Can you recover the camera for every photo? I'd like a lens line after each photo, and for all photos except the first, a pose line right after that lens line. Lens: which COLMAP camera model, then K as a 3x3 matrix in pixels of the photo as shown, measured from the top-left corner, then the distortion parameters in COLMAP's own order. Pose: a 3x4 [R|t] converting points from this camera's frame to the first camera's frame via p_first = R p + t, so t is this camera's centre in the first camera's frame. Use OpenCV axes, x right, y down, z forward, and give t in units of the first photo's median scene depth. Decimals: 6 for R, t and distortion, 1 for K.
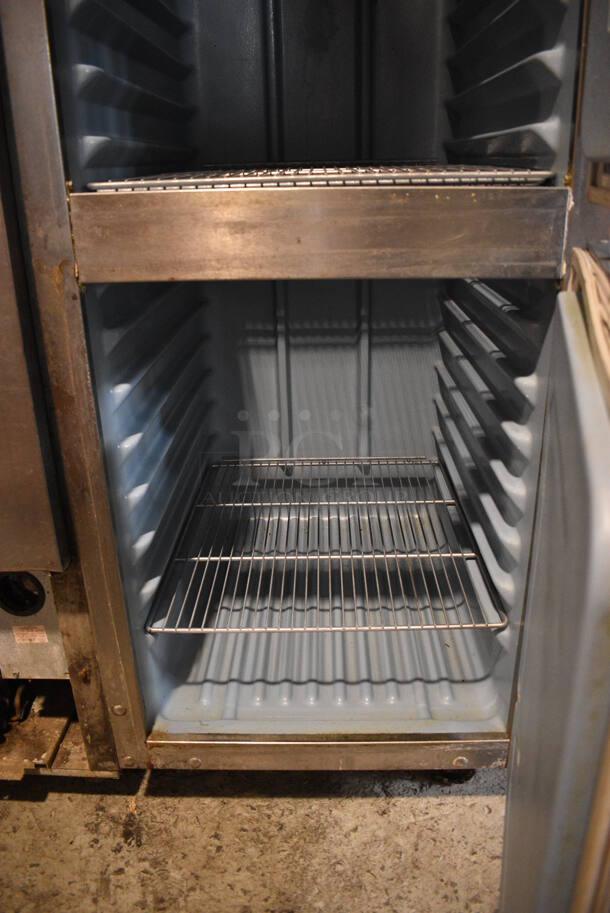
lens RADIAL K [[708.6, 0, 305.0], [0, 708.6, 456.5], [0, 0, 1]] dist [-0.094594, 0.010397]
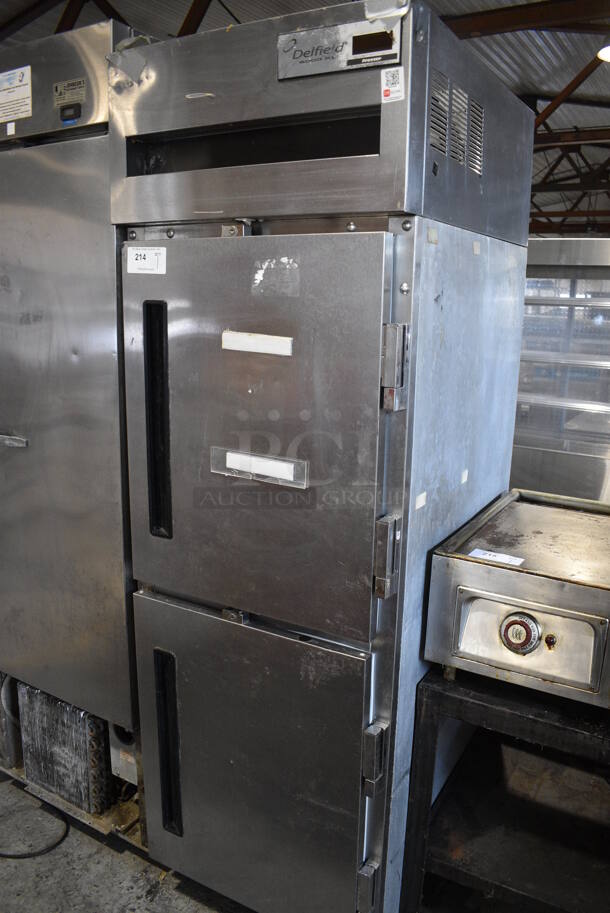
lens RADIAL K [[708.6, 0, 305.0], [0, 708.6, 456.5], [0, 0, 1]] dist [-0.094594, 0.010397]
pose [[0.877055, 0.149942, -0.456390, 0.669909], [-0.222307, 0.968876, -0.108899, -0.378033], [0.425856, 0.196969, 0.883091, -0.504261]]
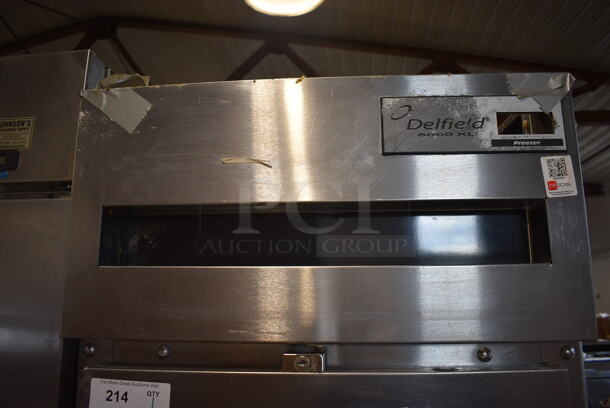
lens RADIAL K [[473.5, 0, 305.0], [0, 473.5, 204.0], [0, 0, 1]] dist [-0.094594, 0.010397]
pose [[0.998026, 0.012976, -0.061439, 0.004677], [-0.044854, 0.832050, -0.552884, -0.709082], [0.043946, 0.554549, 0.830990, -0.103146]]
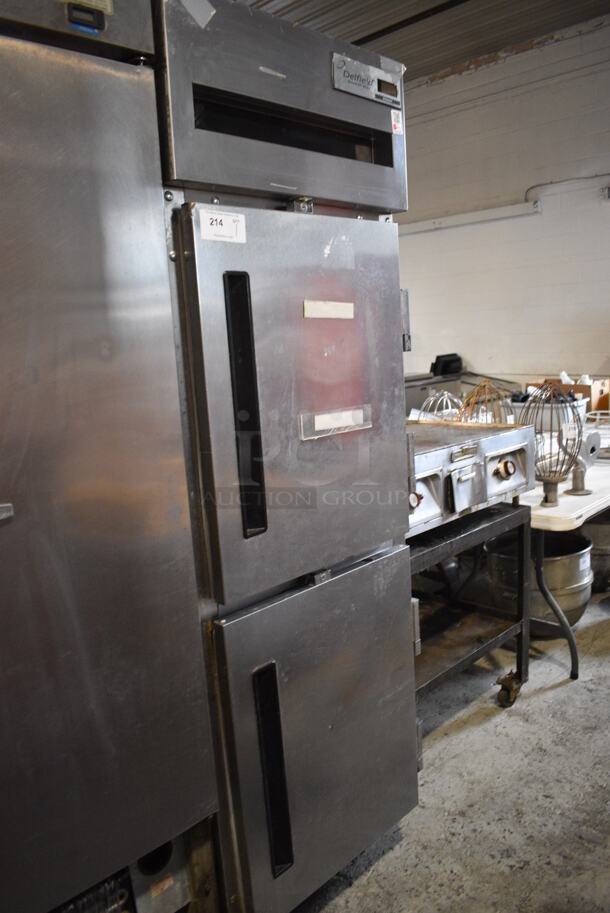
lens RADIAL K [[708.6, 0, 305.0], [0, 708.6, 456.5], [0, 0, 1]] dist [-0.094594, 0.010397]
pose [[0.686232, -0.134515, 0.714837, -0.987432], [0.312423, 0.941991, -0.122660, -0.263946], [-0.656870, 0.307505, 0.688450, -0.331622]]
